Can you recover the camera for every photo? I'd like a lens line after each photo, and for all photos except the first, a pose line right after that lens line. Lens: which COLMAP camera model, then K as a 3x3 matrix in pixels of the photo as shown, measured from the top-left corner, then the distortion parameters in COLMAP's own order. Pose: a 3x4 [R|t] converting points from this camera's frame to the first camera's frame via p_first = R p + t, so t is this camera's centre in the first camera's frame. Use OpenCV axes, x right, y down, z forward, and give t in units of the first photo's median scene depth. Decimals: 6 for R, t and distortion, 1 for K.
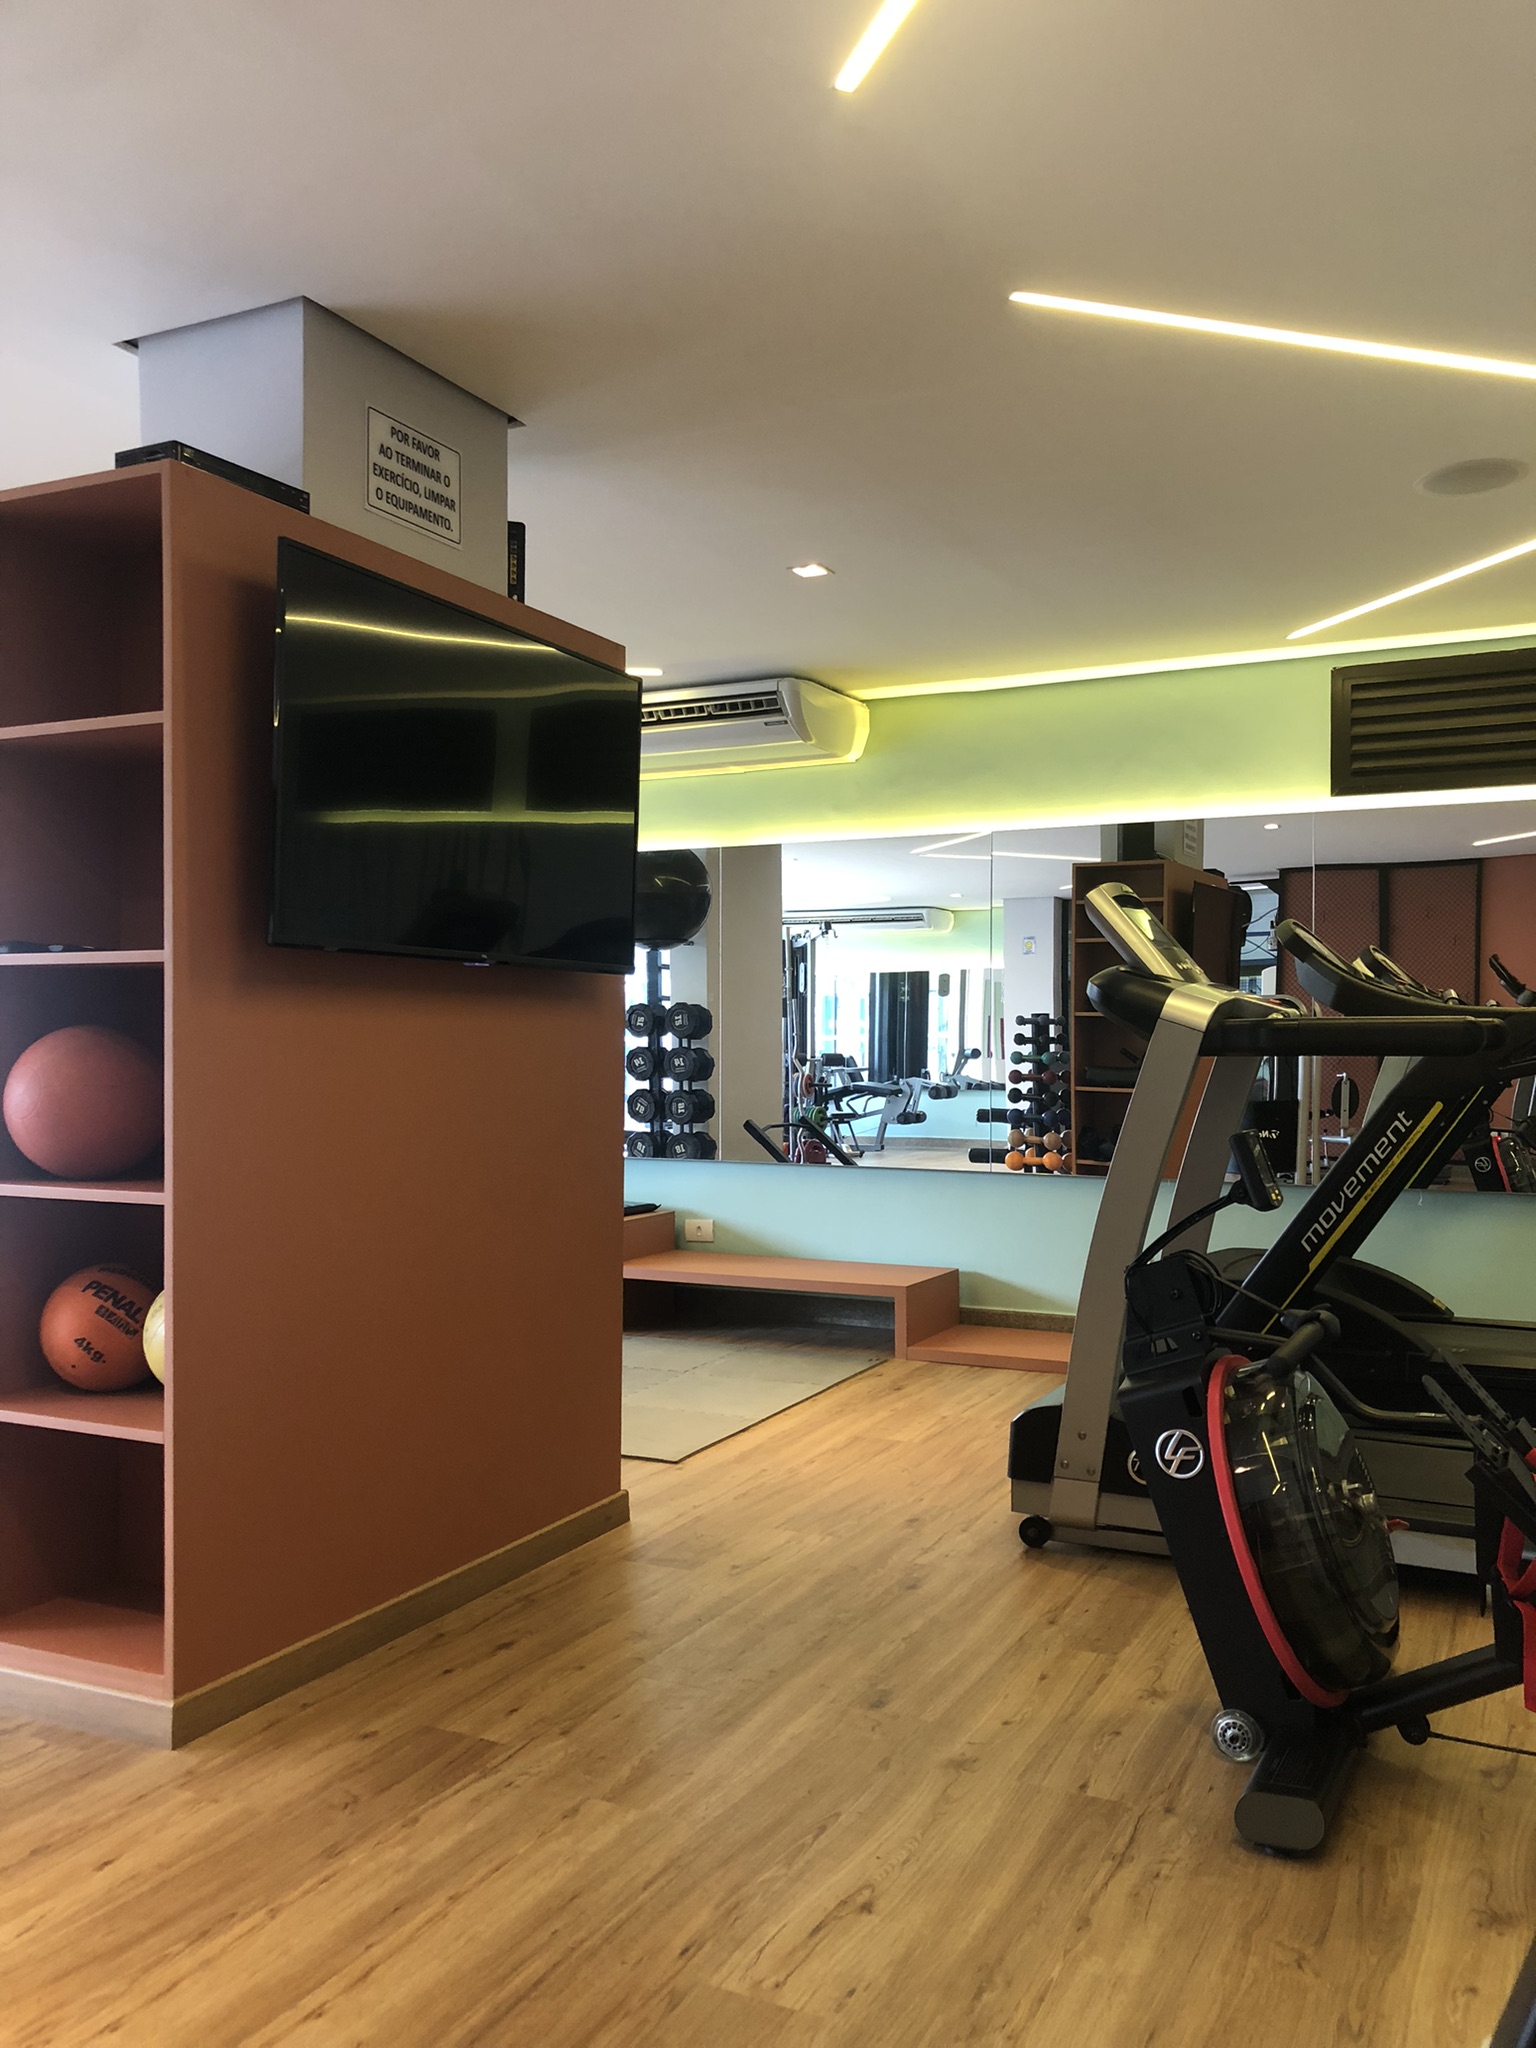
lens RADIAL K [[1679.4, 0, 776.0], [0, 1679.4, 1082.0], [0, 0, 1]] dist [0.054607, -0.082375]
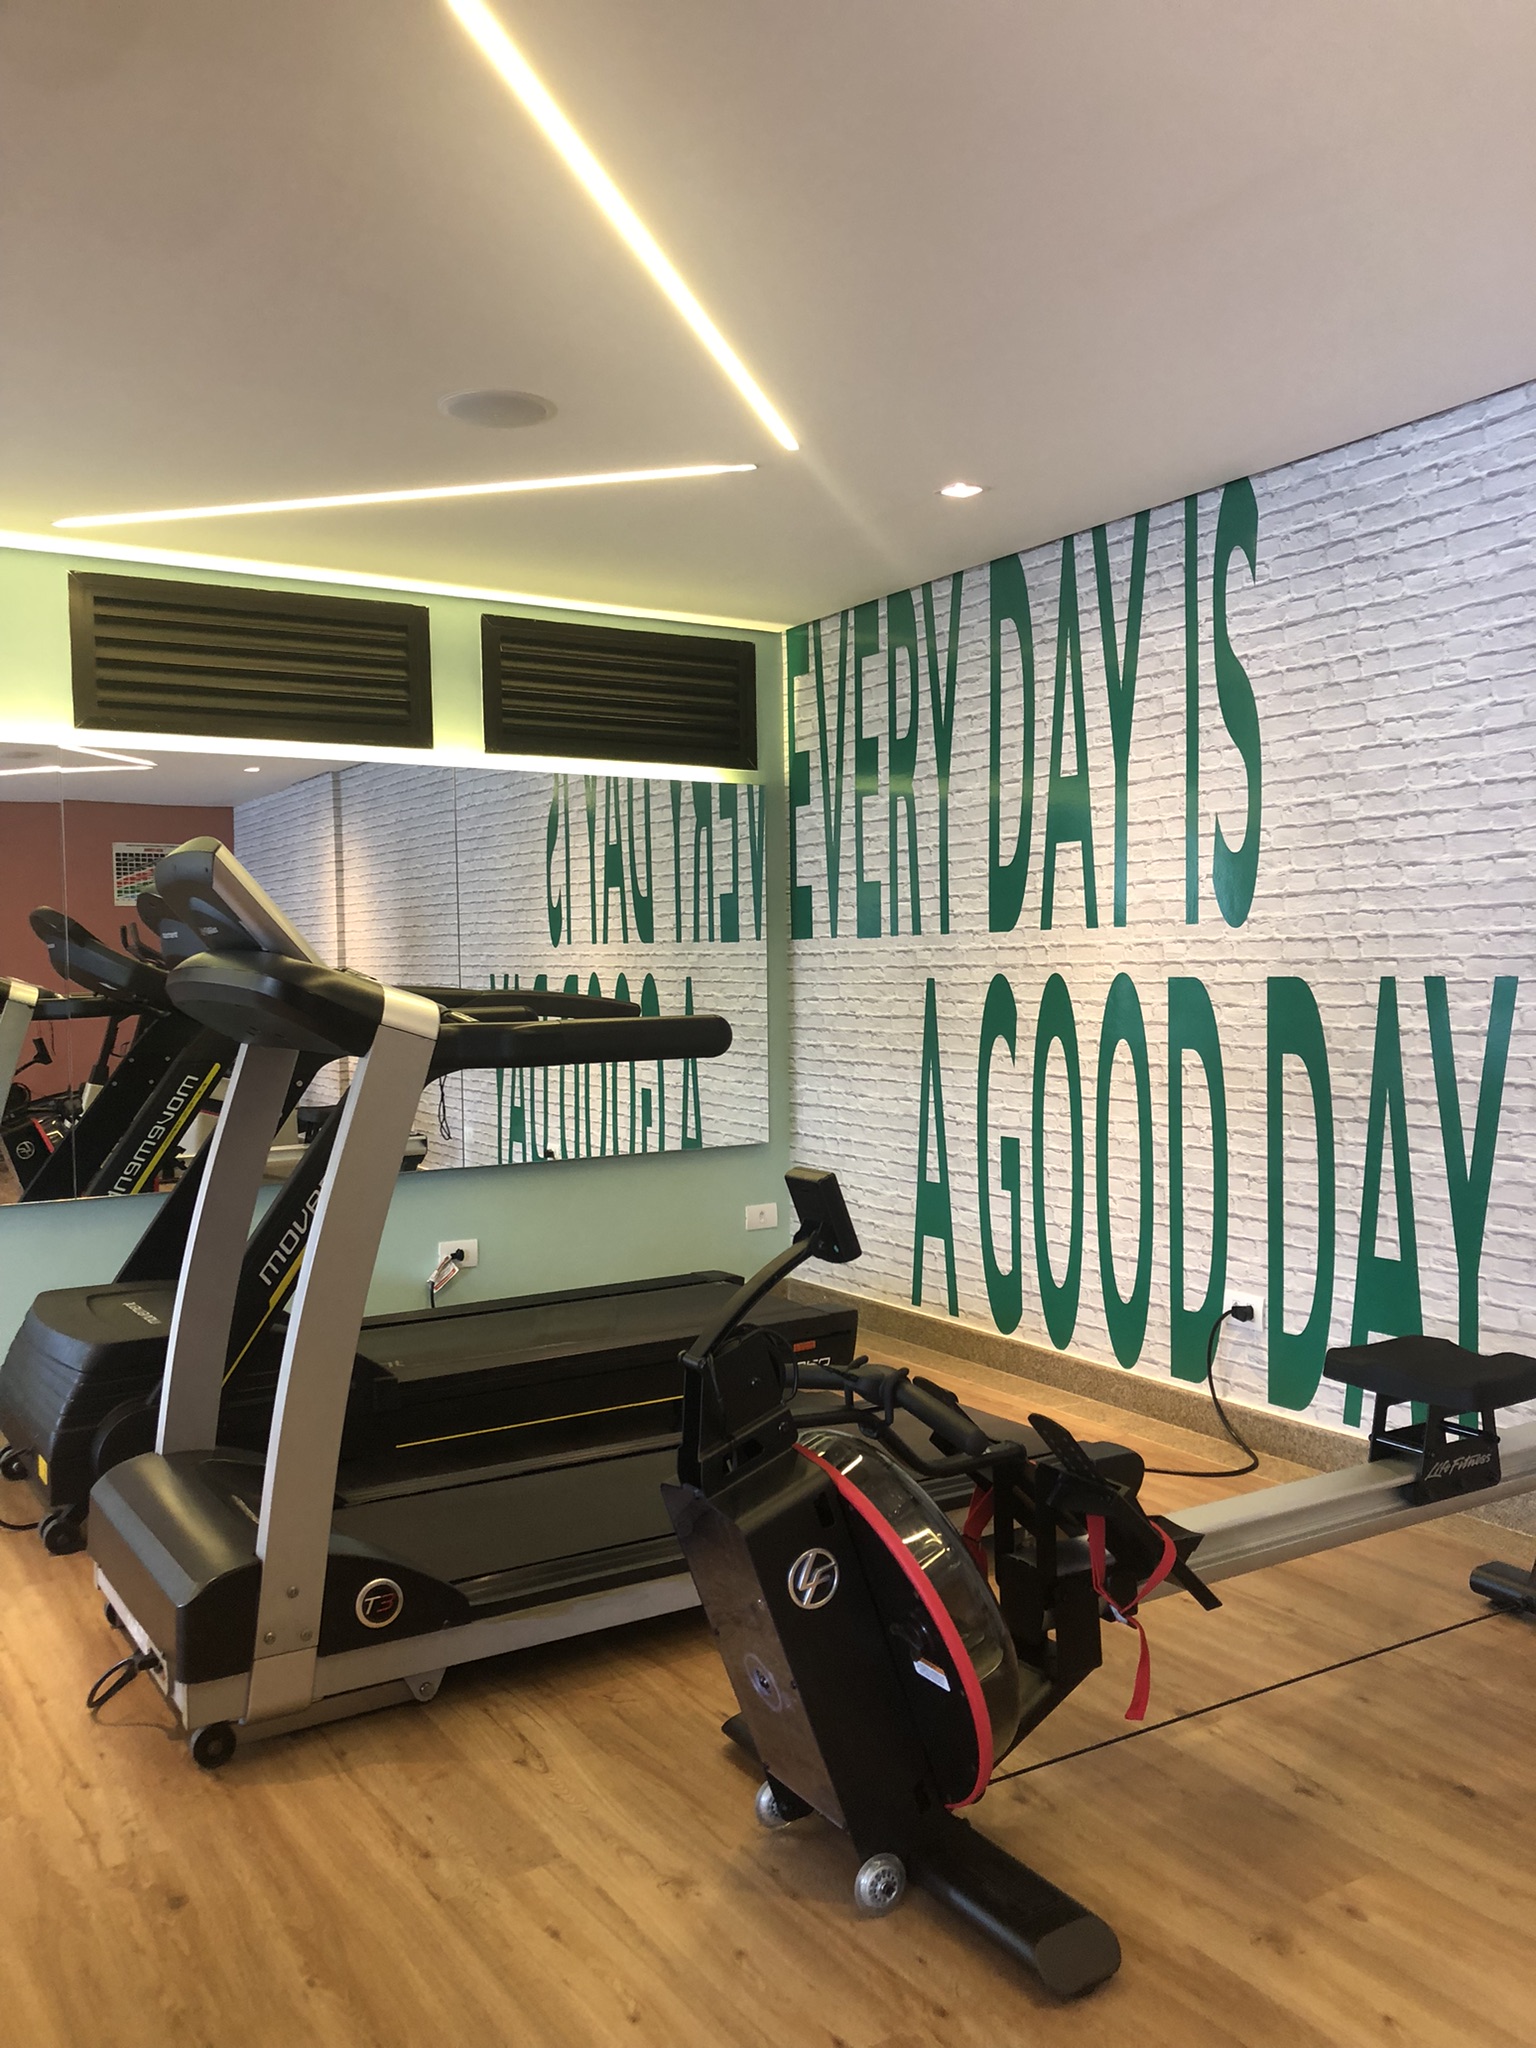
lens RADIAL K [[1679.4, 0, 776.0], [0, 1679.4, 1082.0], [0, 0, 1]] dist [0.054607, -0.082375]
pose [[0.515755, -0.070244, 0.853852, -0.346495], [0.039316, 0.997524, 0.058315, -0.051484], [-0.855834, 0.003494, 0.517239, 0.459270]]
